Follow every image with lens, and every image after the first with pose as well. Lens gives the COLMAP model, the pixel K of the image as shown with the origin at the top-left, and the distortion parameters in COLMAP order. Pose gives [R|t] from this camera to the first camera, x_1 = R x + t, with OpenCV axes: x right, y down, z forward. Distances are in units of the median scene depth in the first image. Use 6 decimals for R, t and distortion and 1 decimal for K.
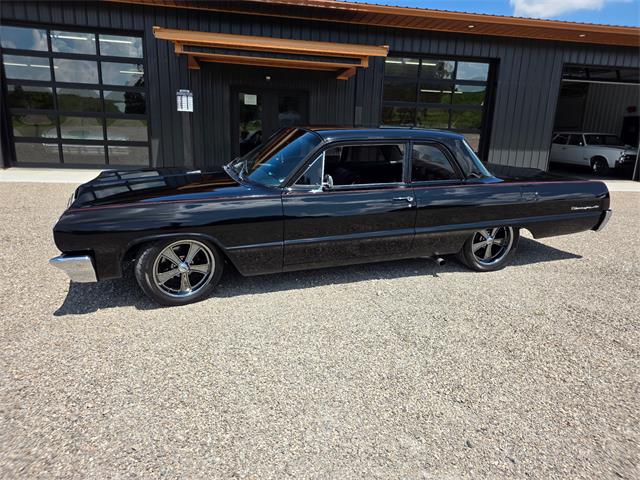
lens RADIAL K [[479.8, 0, 319.4], [0, 479.8, 237.7], [0, 0, 1]] dist [-0.000100, -0.006990]
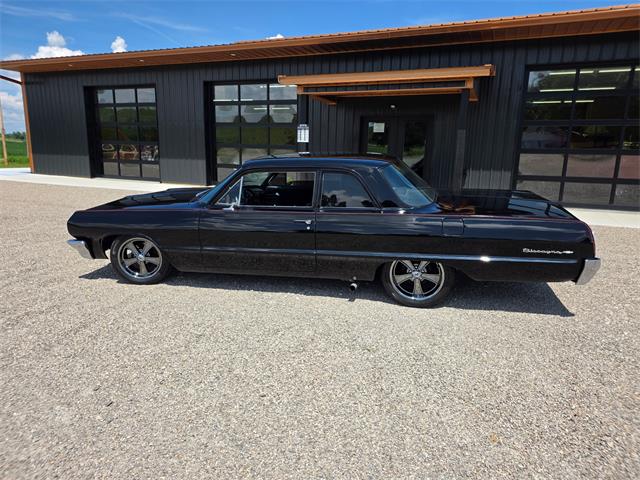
lens RADIAL K [[428.1, 0, 318.2], [0, 428.1, 238.7], [0, 0, 1]] dist [0.041469, -0.021914]
pose [[0.807824, 0.097189, -0.581356, 0.618772], [-0.110061, 0.993837, 0.013210, -0.047704], [0.579057, 0.053313, 0.813542, 0.198725]]
